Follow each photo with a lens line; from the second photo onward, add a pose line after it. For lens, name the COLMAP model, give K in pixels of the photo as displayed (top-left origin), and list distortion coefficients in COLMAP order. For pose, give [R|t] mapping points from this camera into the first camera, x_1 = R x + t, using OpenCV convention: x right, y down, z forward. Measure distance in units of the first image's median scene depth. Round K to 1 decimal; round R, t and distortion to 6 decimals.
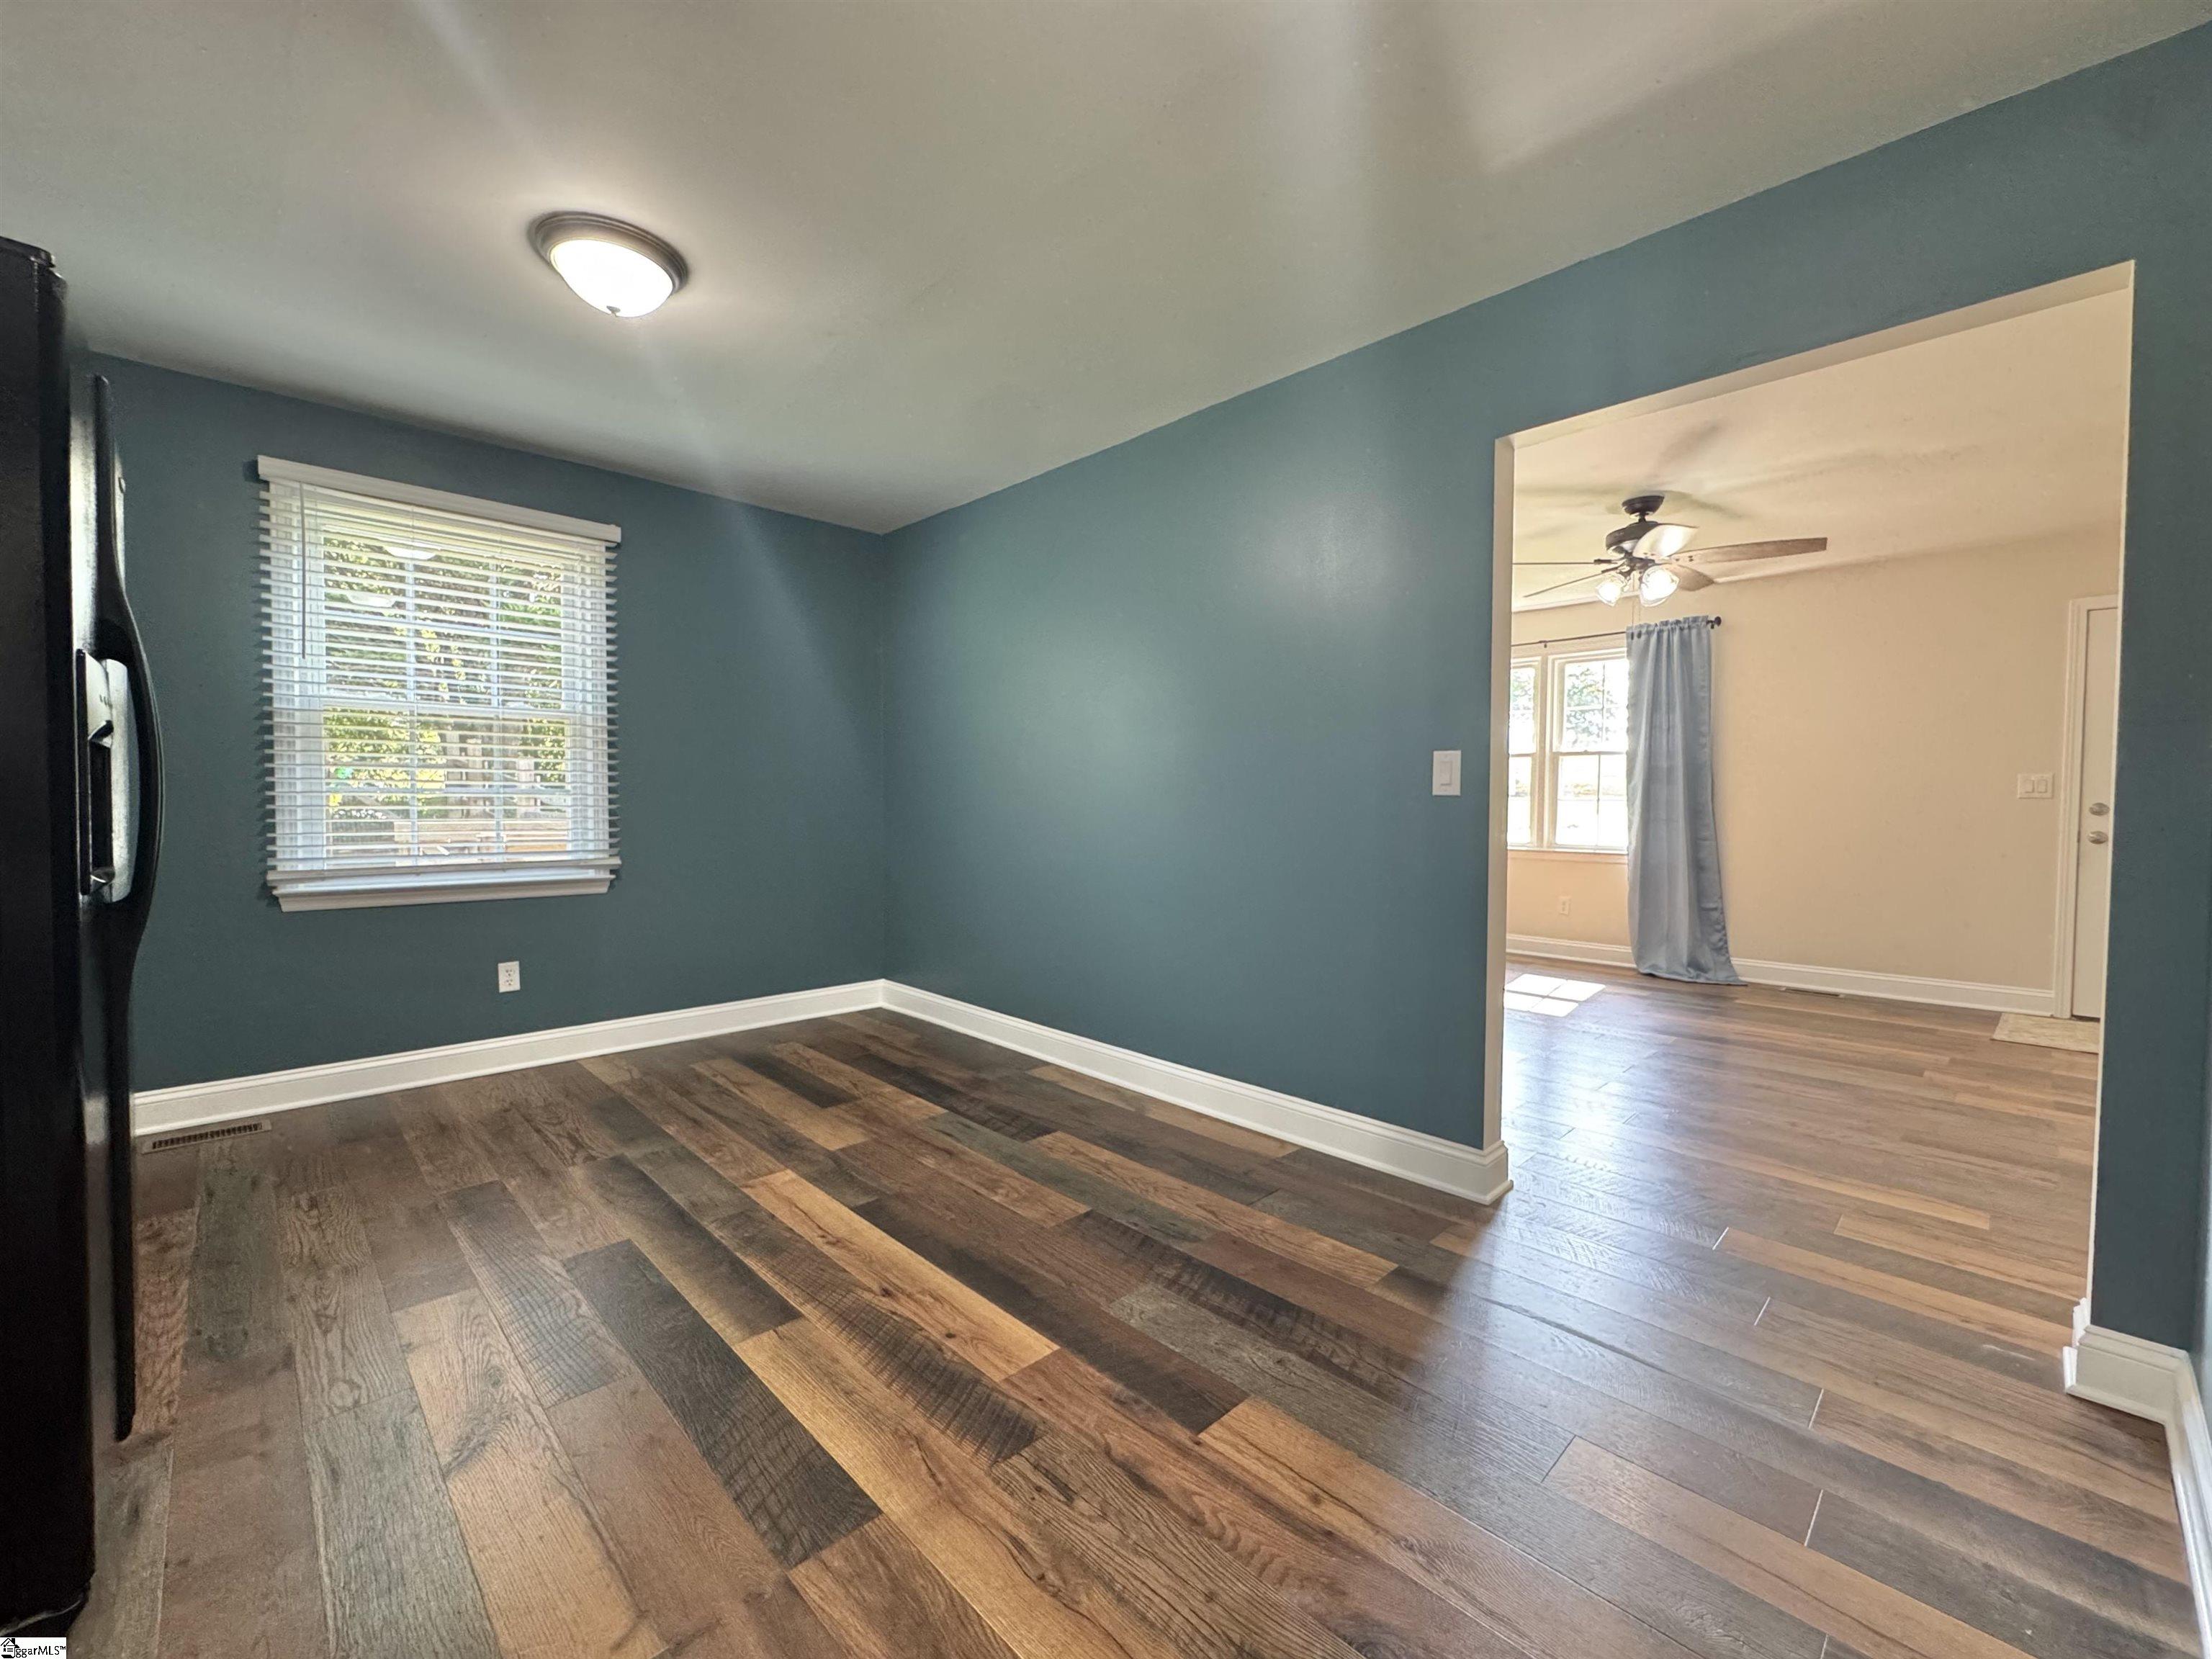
lens RADIAL K [[891.4, 0, 1108.6], [0, 891.4, 827.5], [0, 0, 1]] dist [-0.002965, -0.000022]
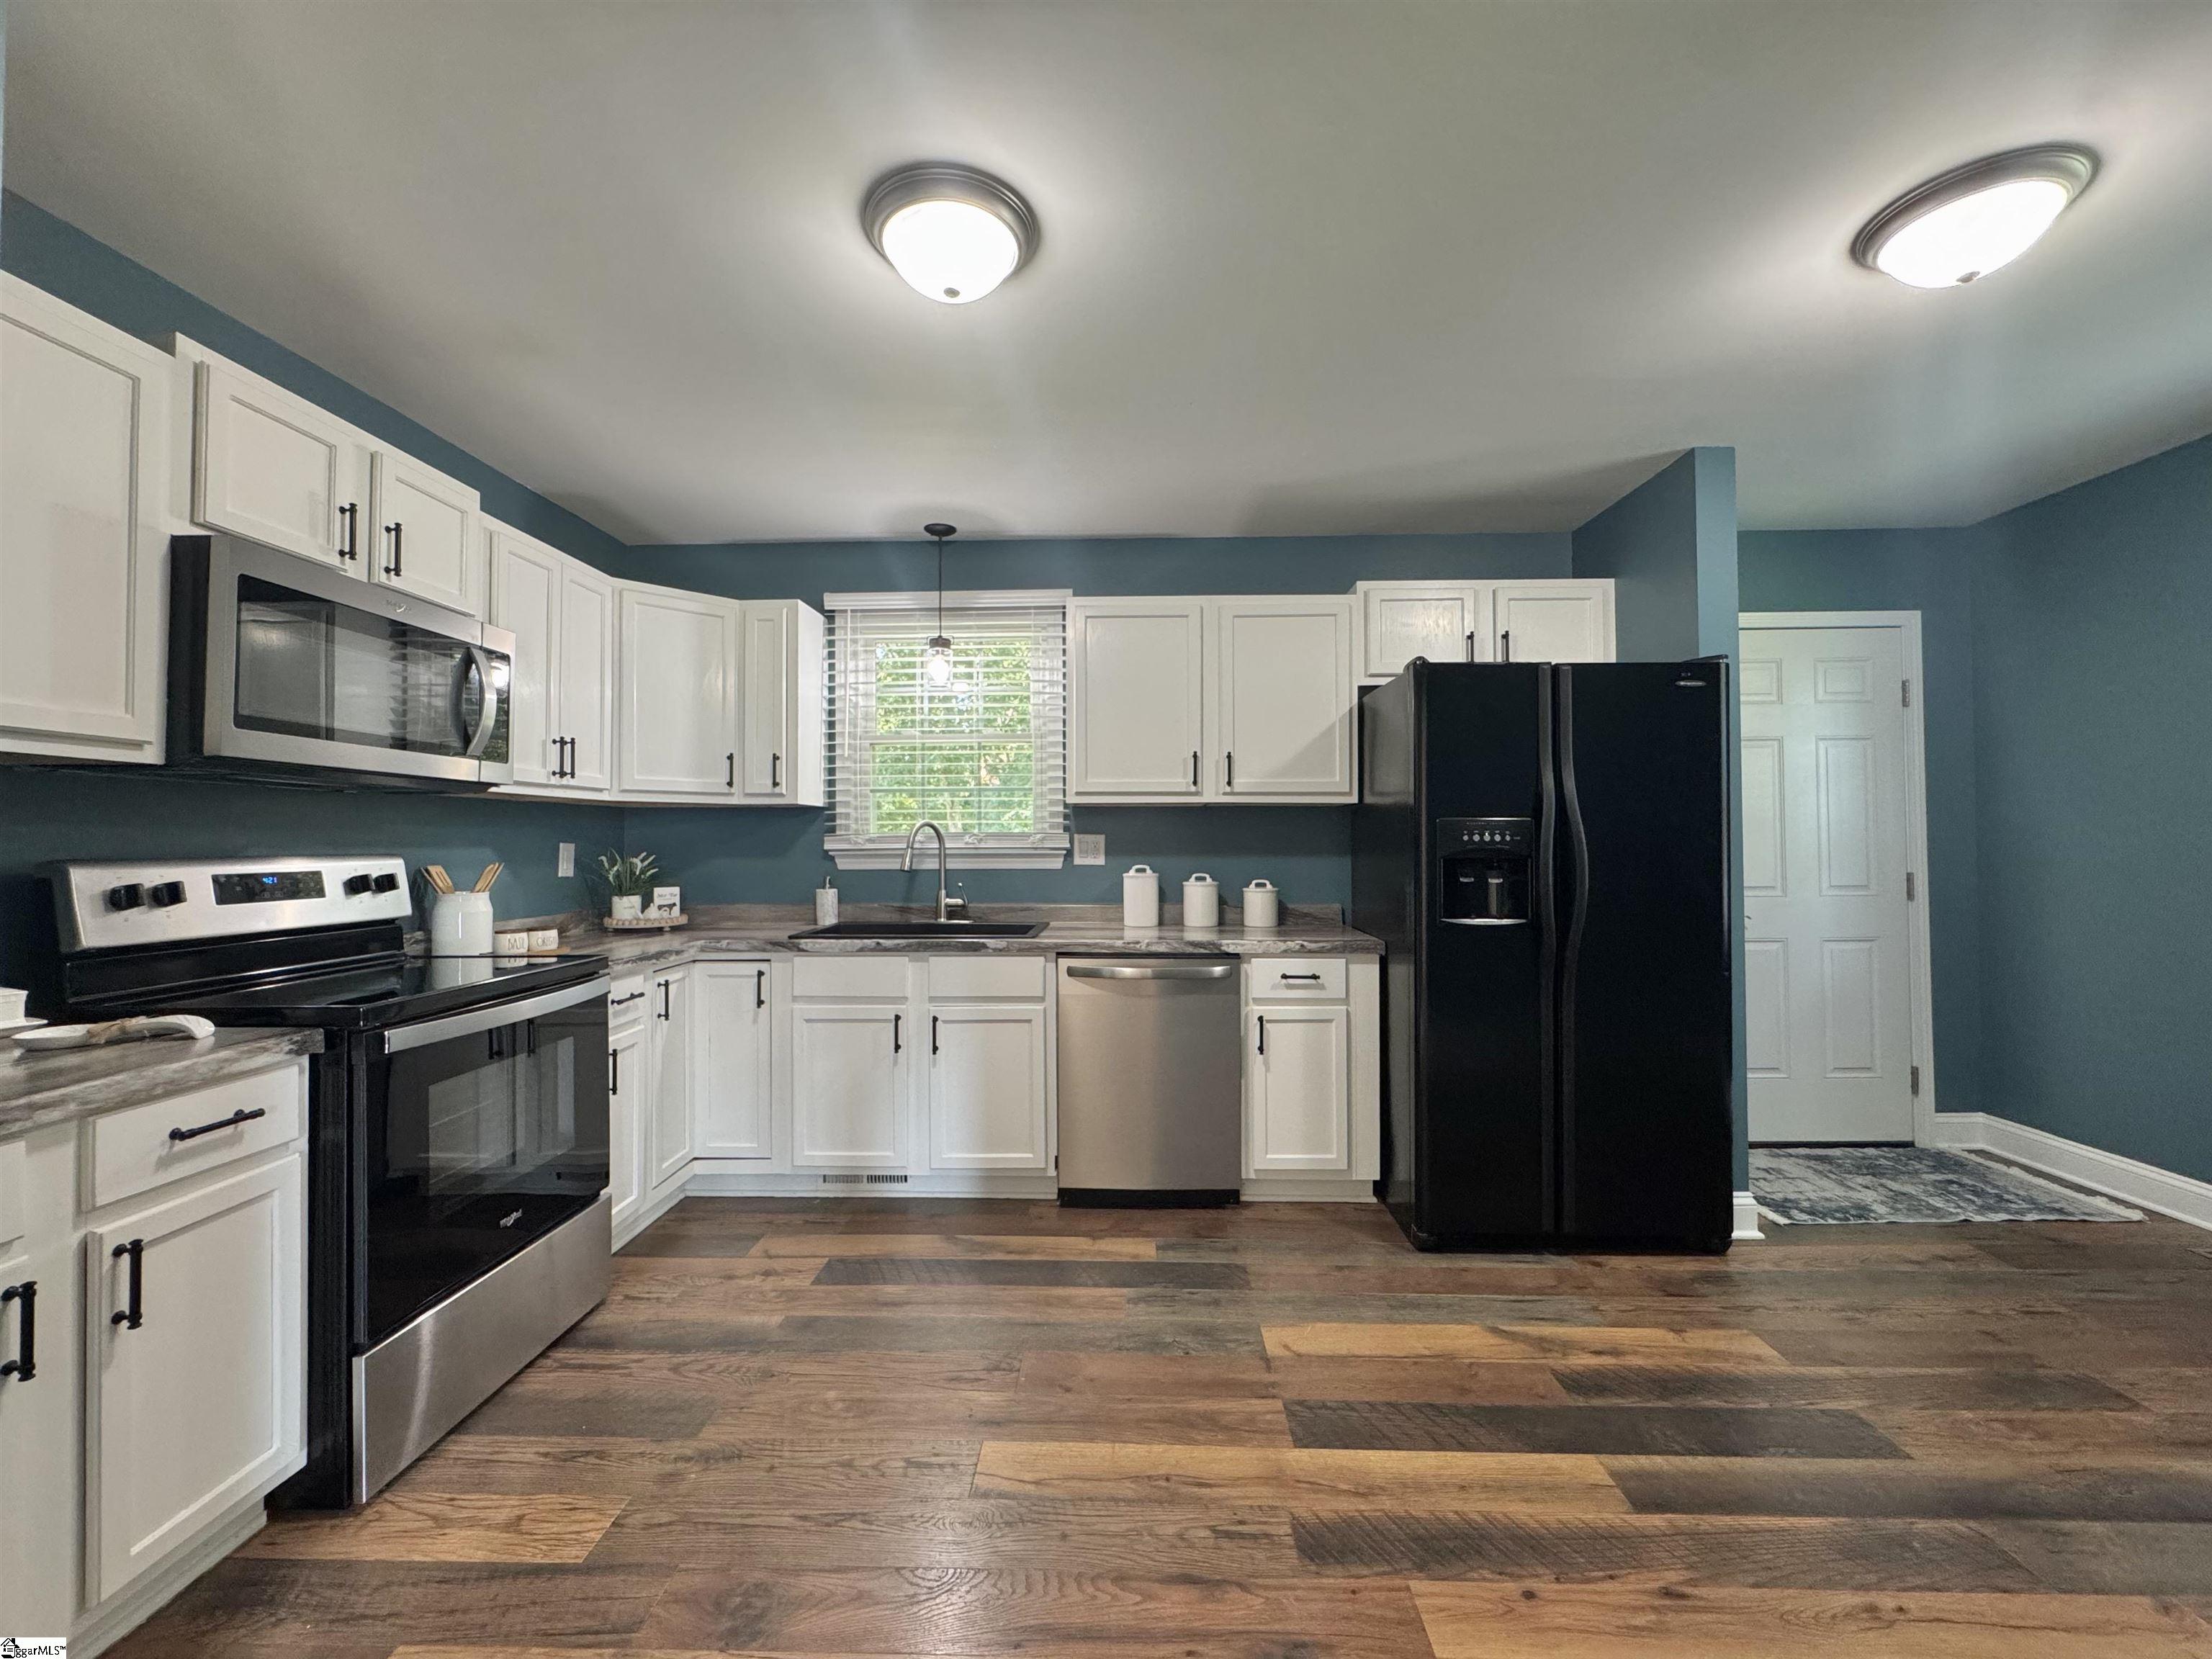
lens RADIAL K [[891.4, 0, 1108.6], [0, 891.4, 827.5], [0, 0, 1]] dist [-0.002965, -0.000022]
pose [[-0.717644, -0.014085, -0.696267, 0.669320], [-0.020555, 0.999788, 0.000960, -0.104776], [0.696106, 0.015001, -0.717782, 1.340754]]
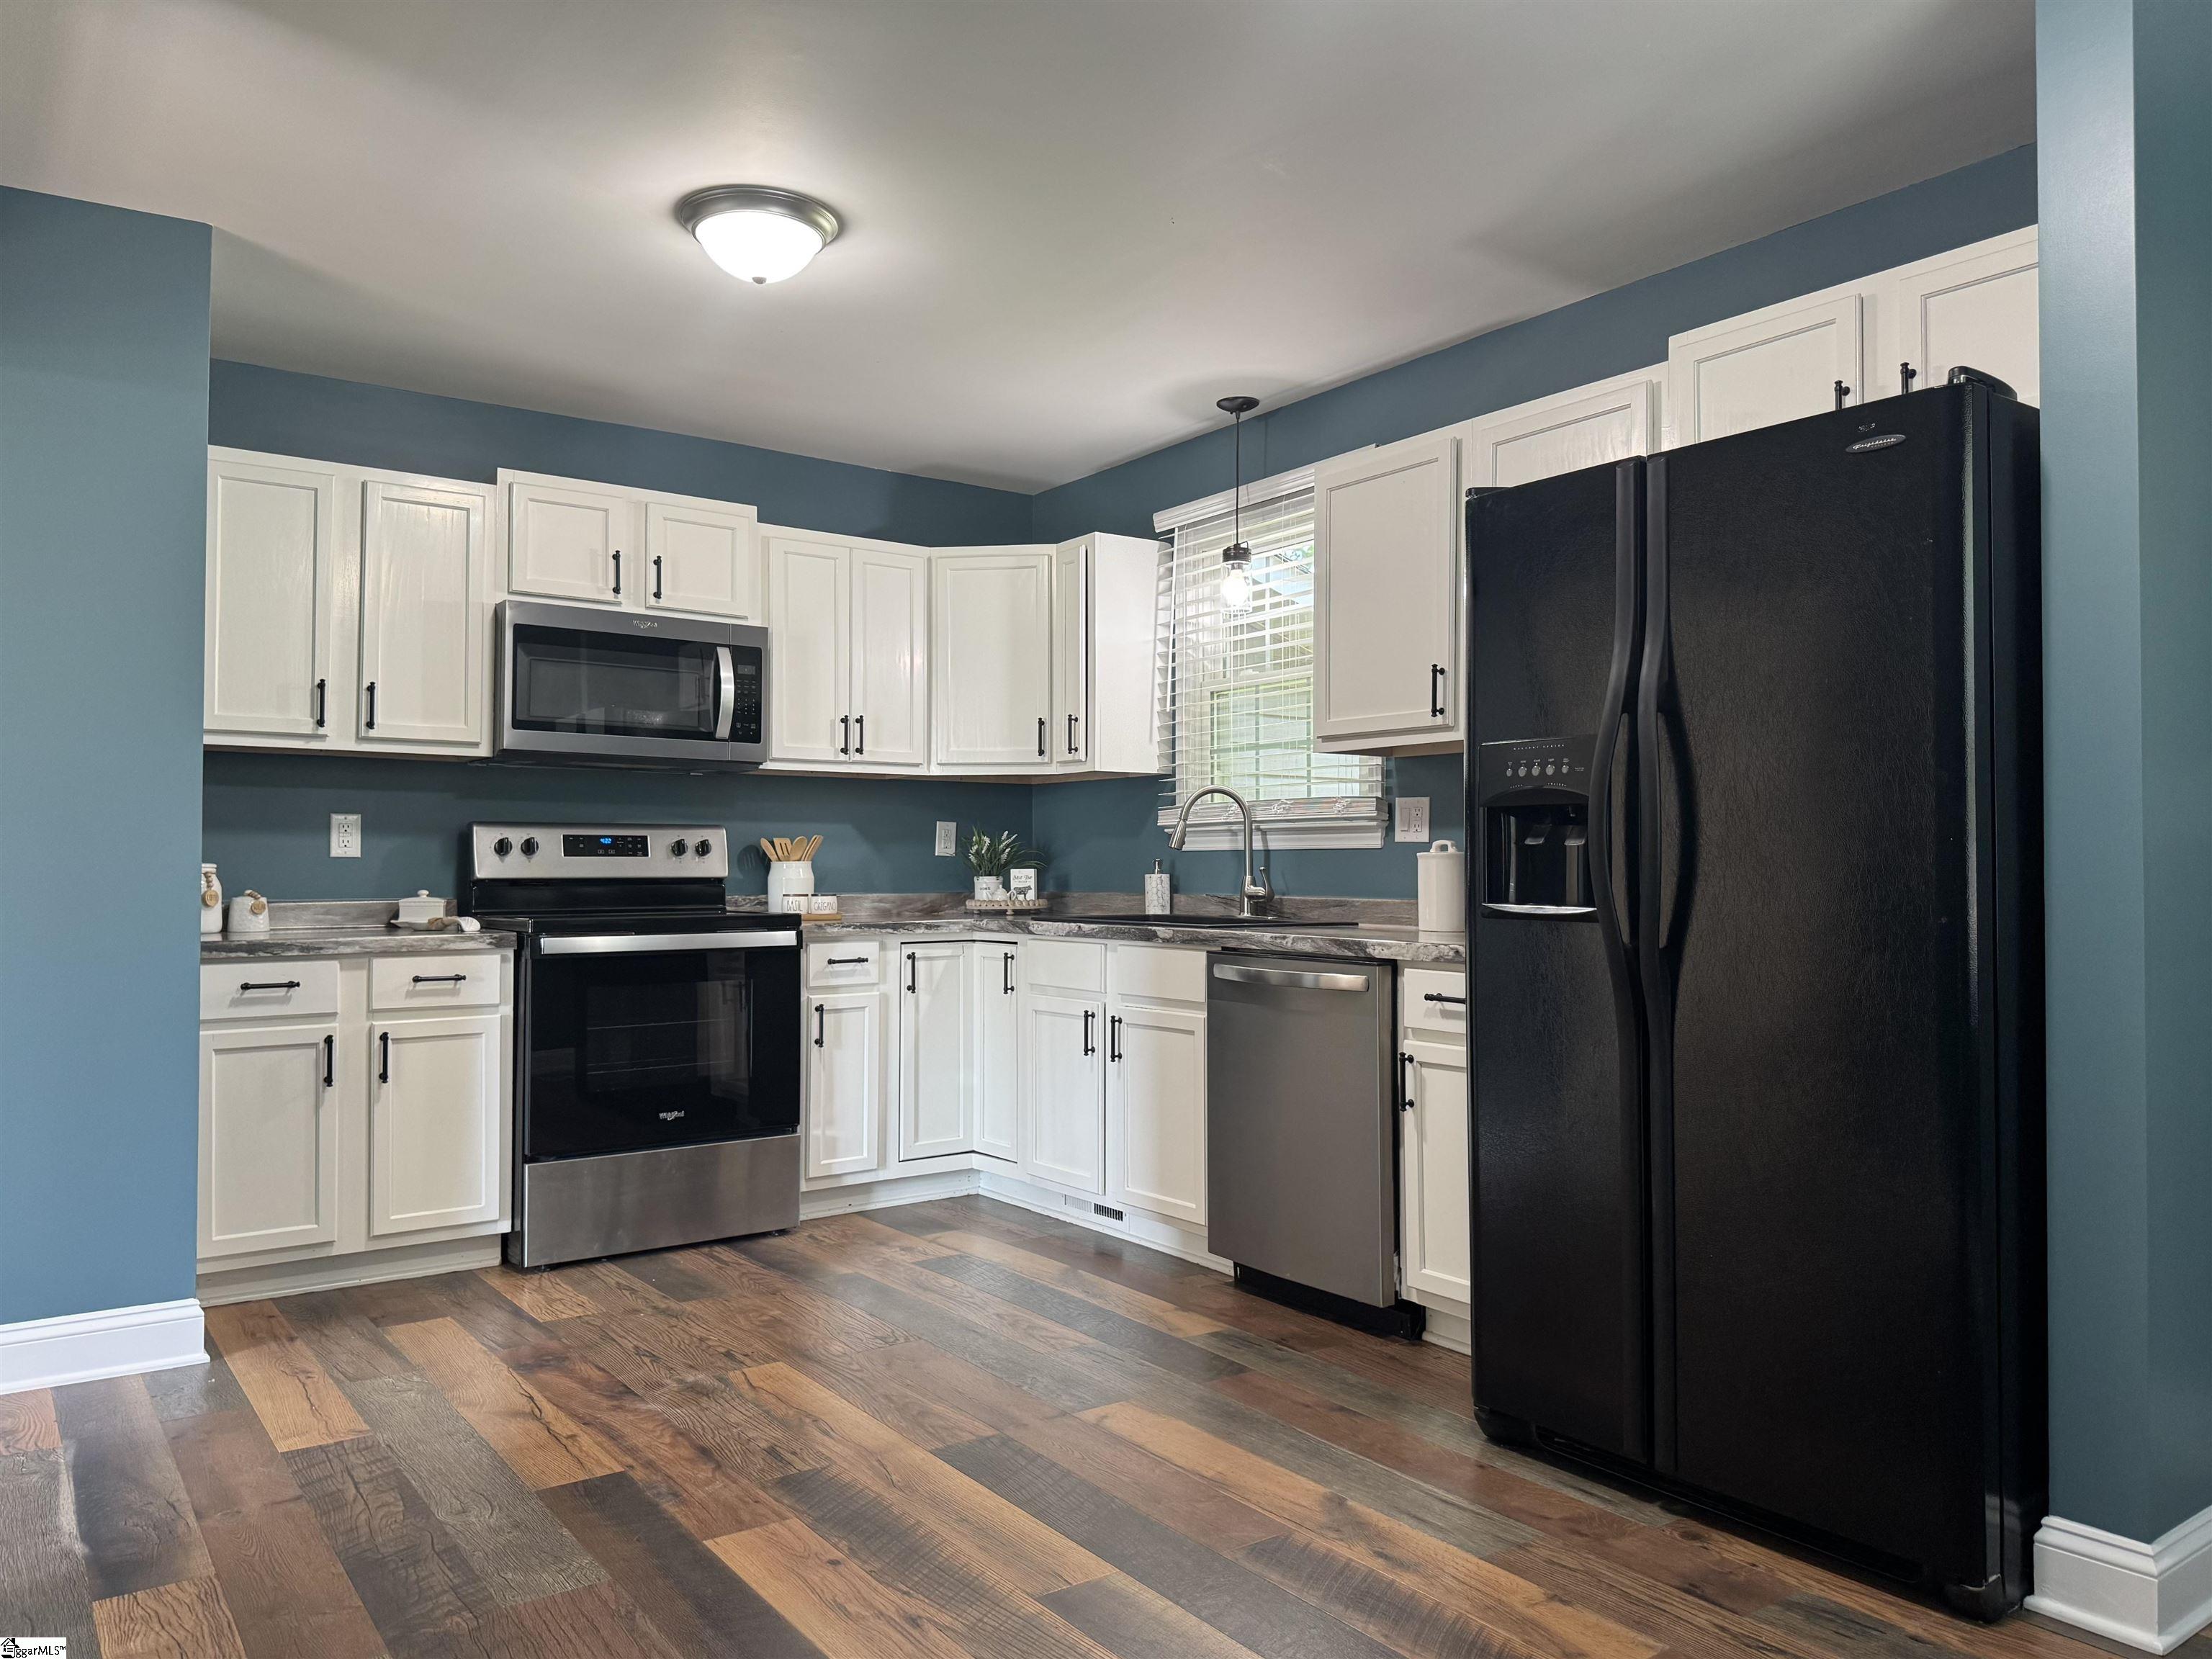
lens RADIAL K [[1594.3, 0, 1120.8], [0, 1594.3, 825.9], [0, 0, 1]] dist [0.125249, -0.207178]
pose [[-0.989273, -0.001274, 0.146071, -0.631054], [-0.000935, 0.999997, 0.002386, -0.046899], [-0.146074, 0.002224, -0.989271, 2.379785]]
